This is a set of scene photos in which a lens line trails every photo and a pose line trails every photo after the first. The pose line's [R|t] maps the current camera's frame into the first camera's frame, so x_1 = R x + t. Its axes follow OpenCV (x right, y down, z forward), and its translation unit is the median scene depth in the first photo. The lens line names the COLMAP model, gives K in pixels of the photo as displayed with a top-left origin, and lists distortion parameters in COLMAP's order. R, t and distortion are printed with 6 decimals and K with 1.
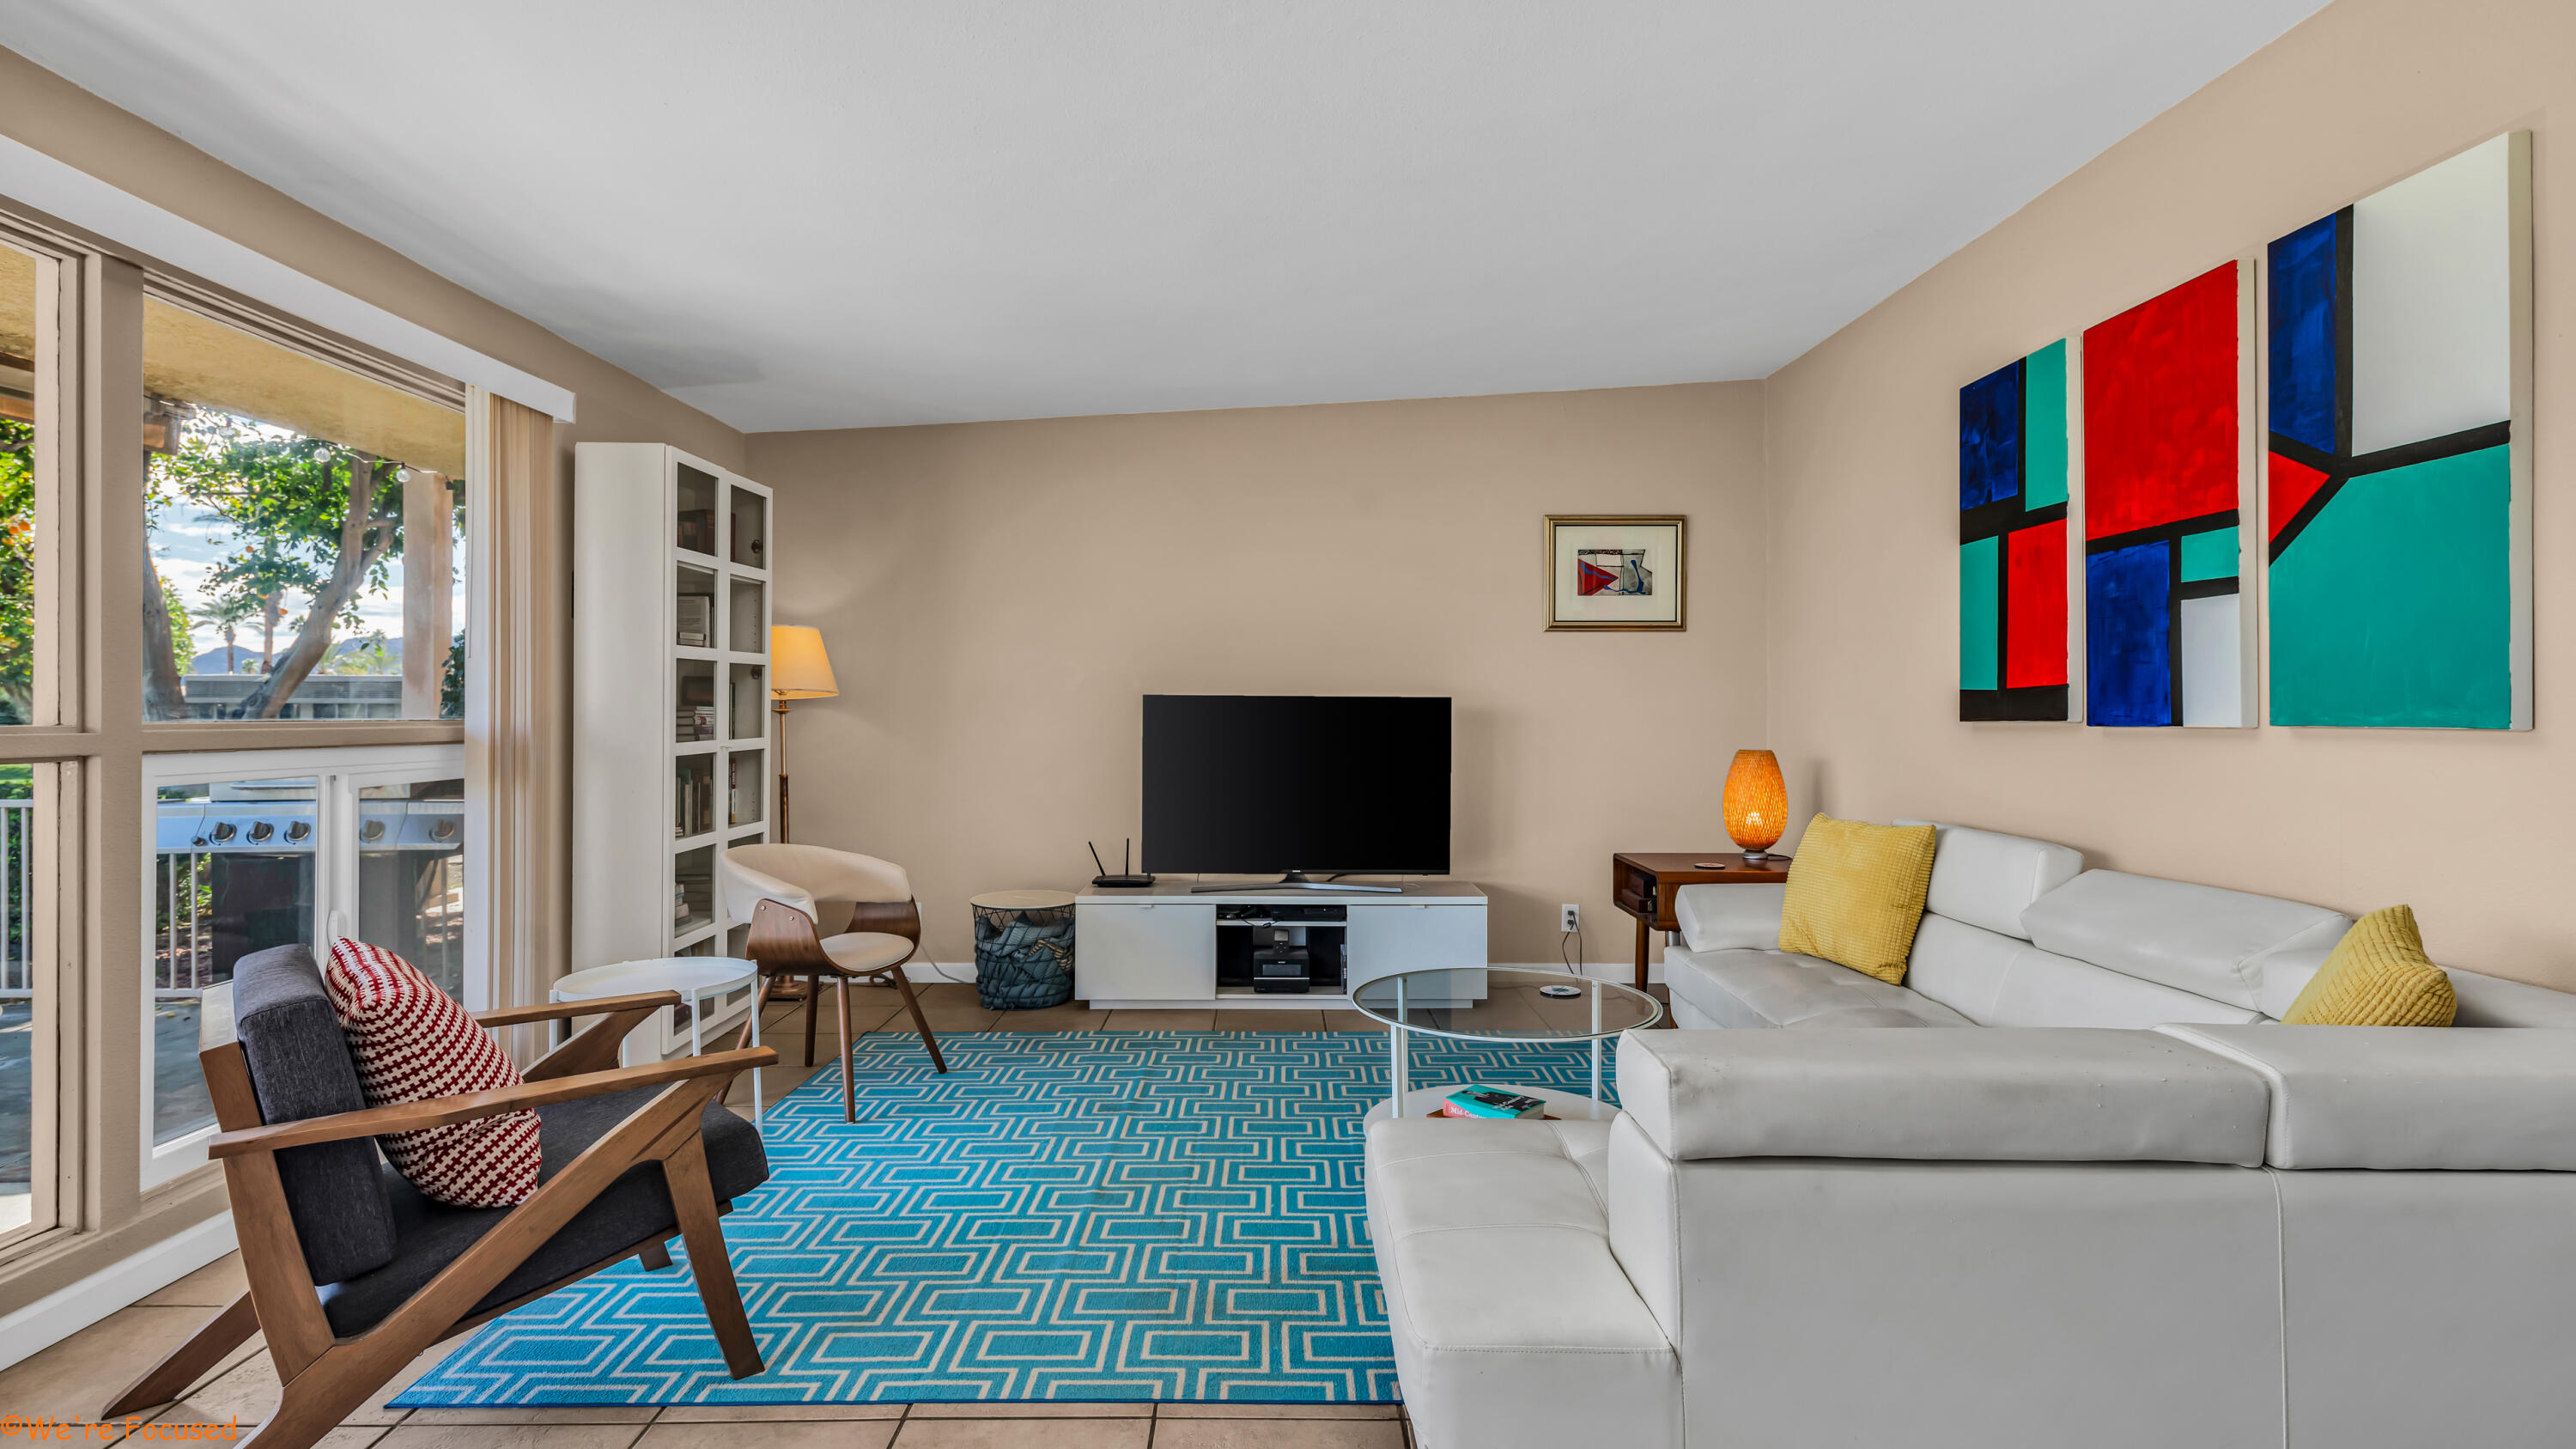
lens RADIAL K [[1236.3, 0, 1288.0], [0, 1236.3, 724.5], [0, 0, 1]] dist [0.004140, 0.000322]
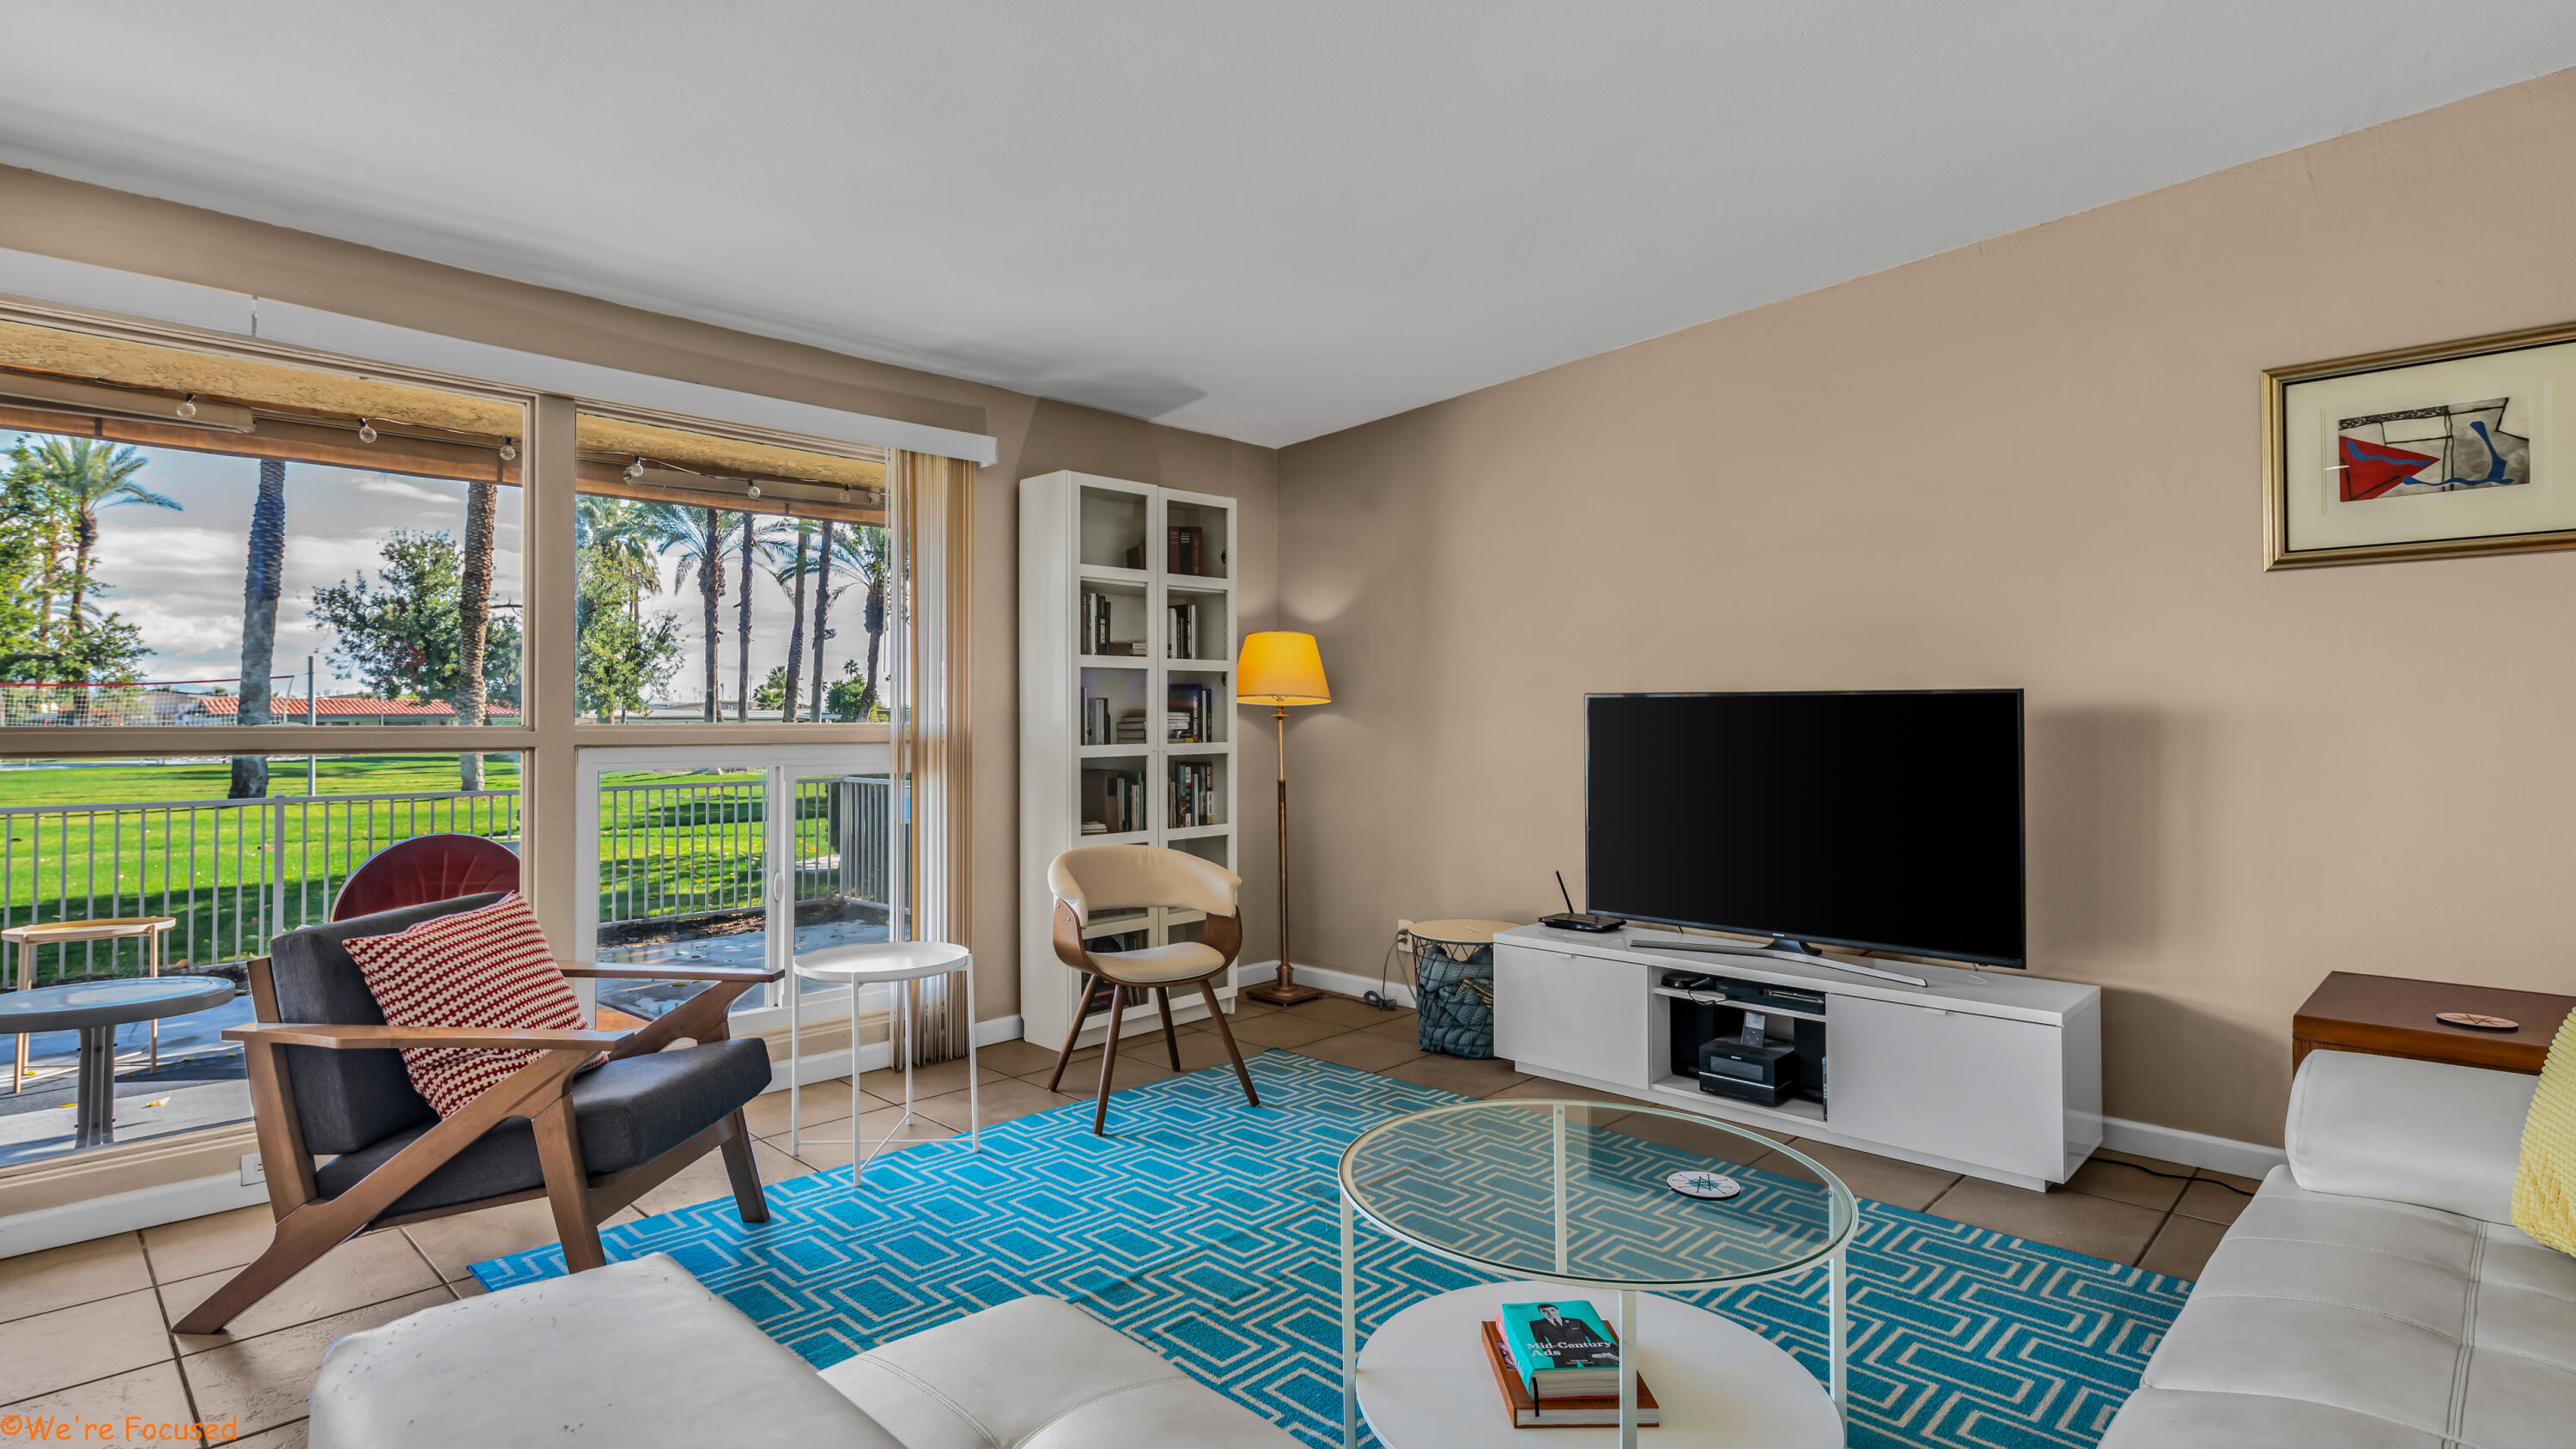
lens RADIAL K [[1236.3, 0, 1288.0], [0, 1236.3, 724.5], [0, 0, 1]] dist [0.004140, 0.000322]
pose [[0.712759, -0.003259, -0.701401, 0.431799], [-0.004688, 0.999945, -0.009409, 0.005989], [0.701393, 0.009995, 0.712705, 0.398184]]
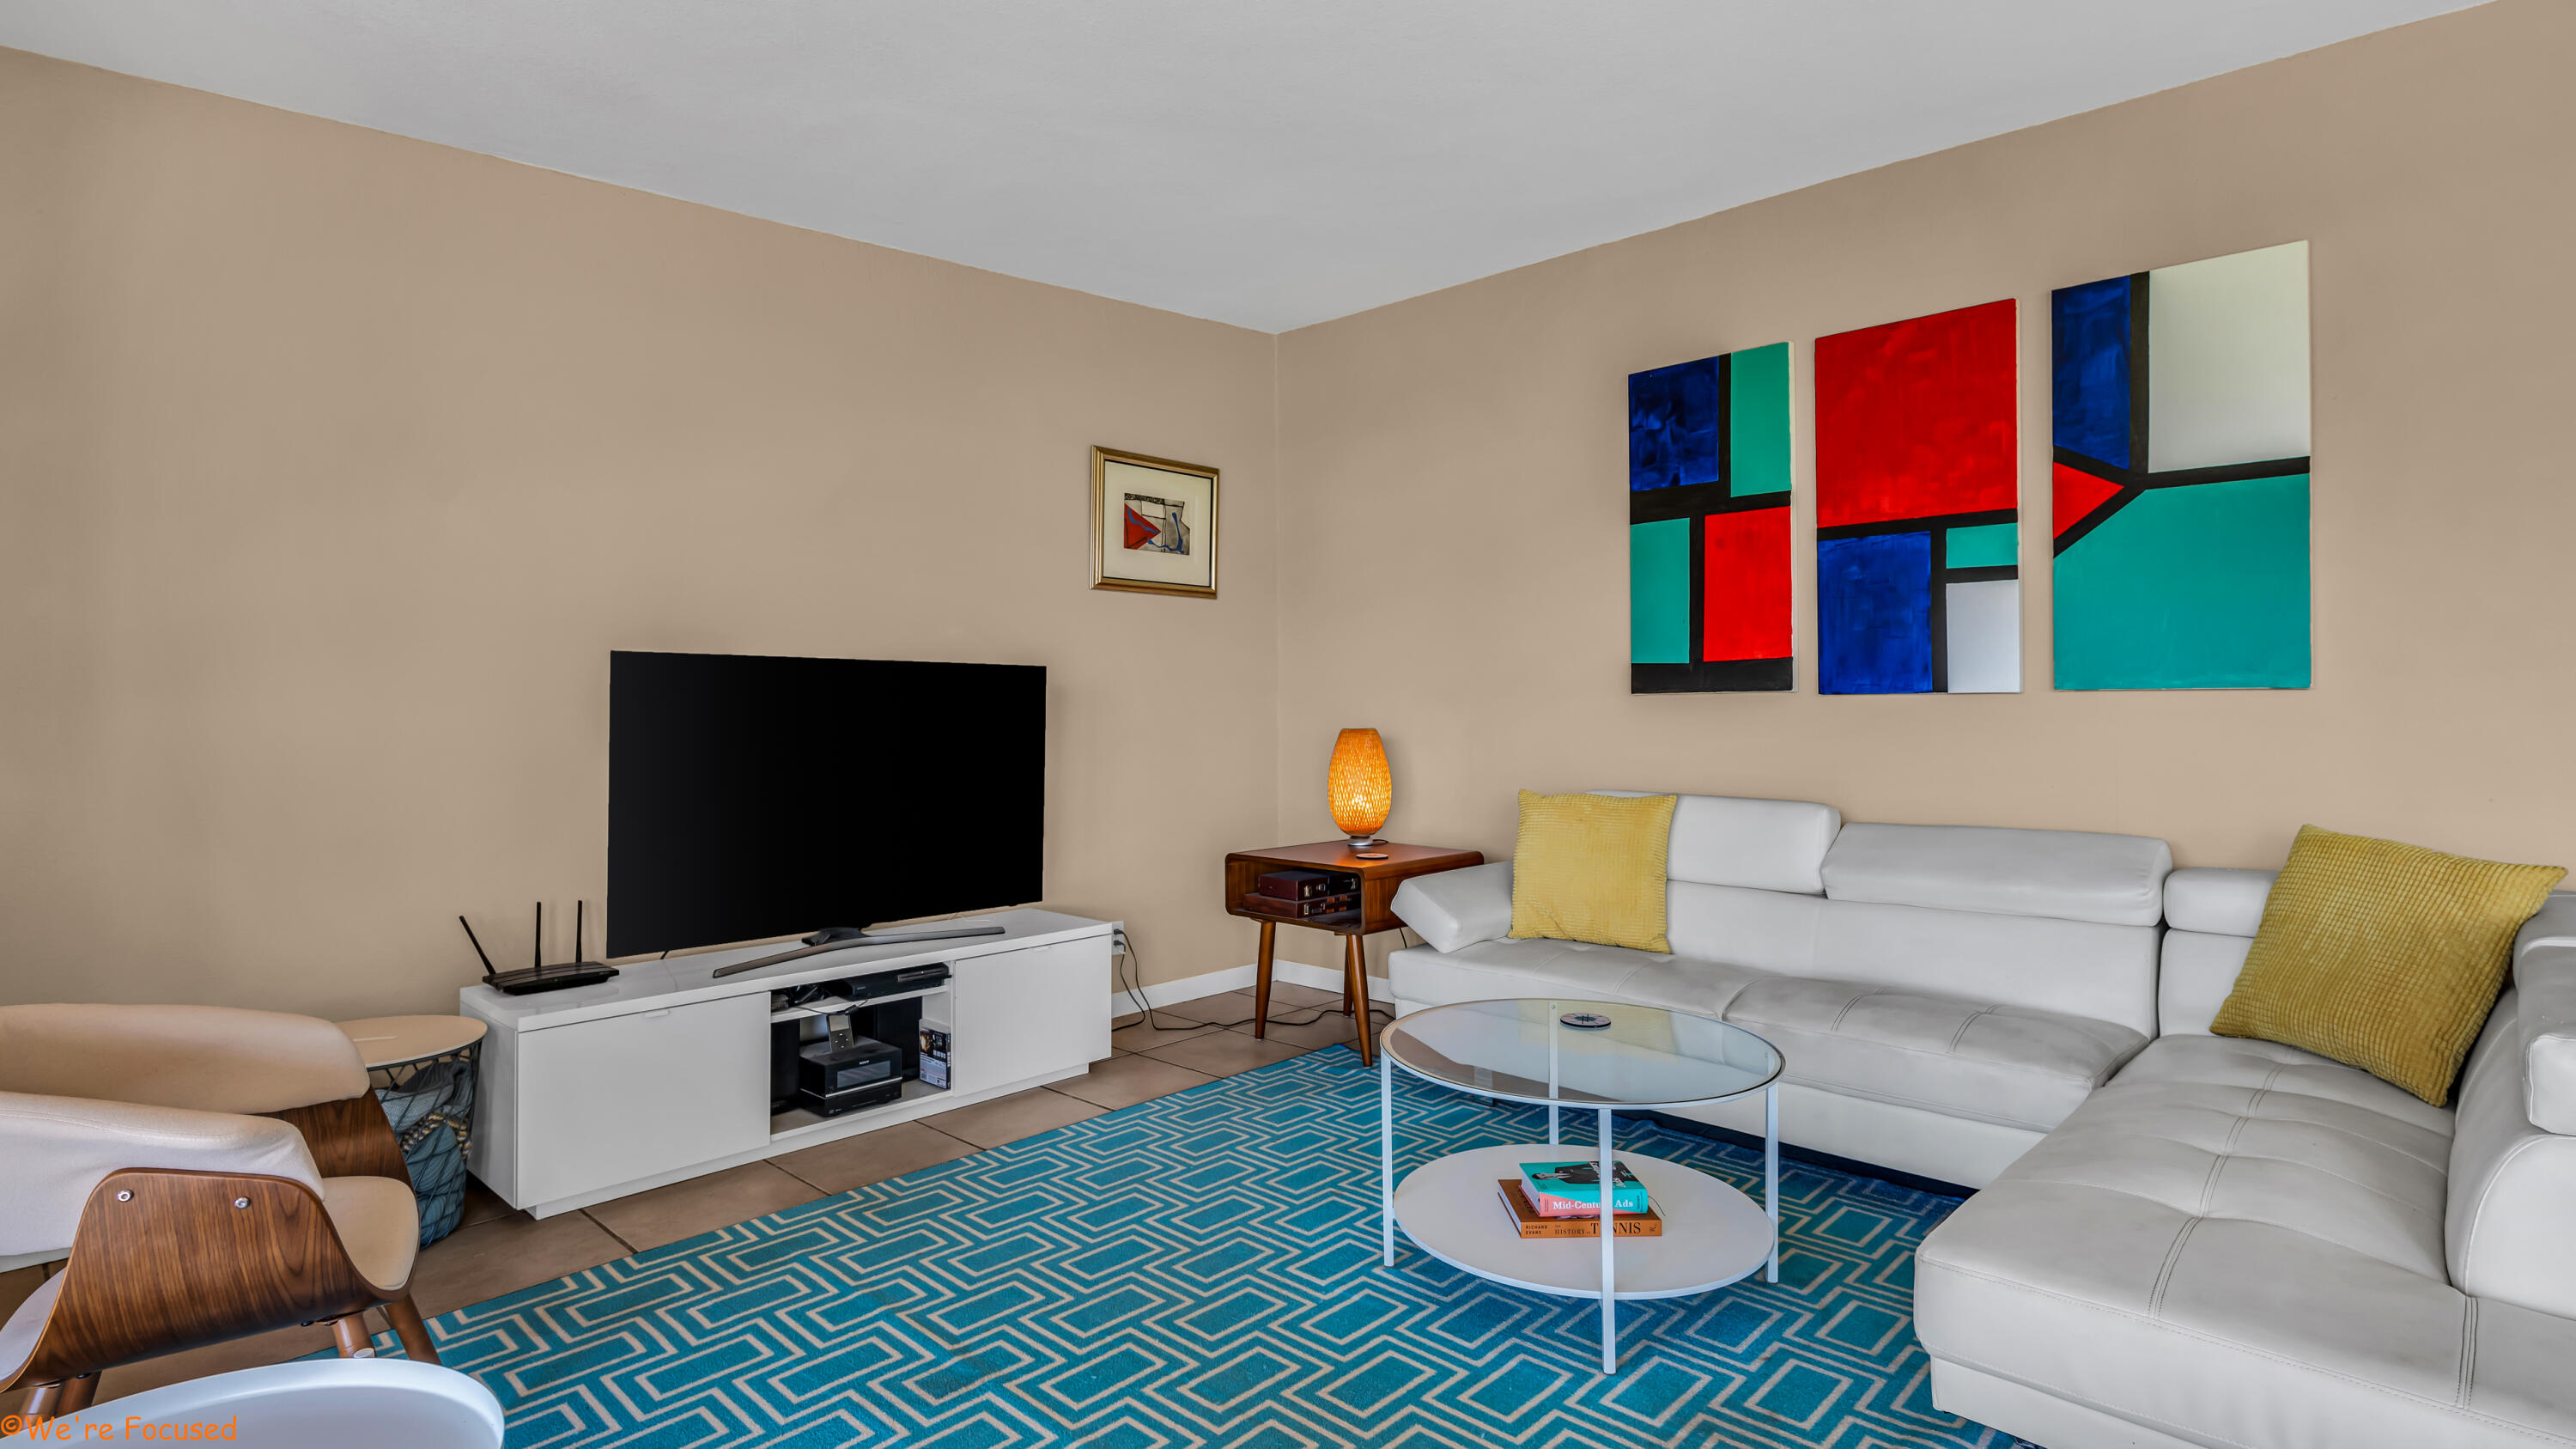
lens RADIAL K [[1247.9, 0, 1288.0], [0, 1247.9, 724.5], [0, 0, 1]] dist [-0.000436, -0.000054]
pose [[0.691323, -0.010678, 0.722467, -0.441233], [0.009089, 0.999940, 0.006081, 0.014857], [-0.722489, 0.002363, 0.691378, 0.512259]]
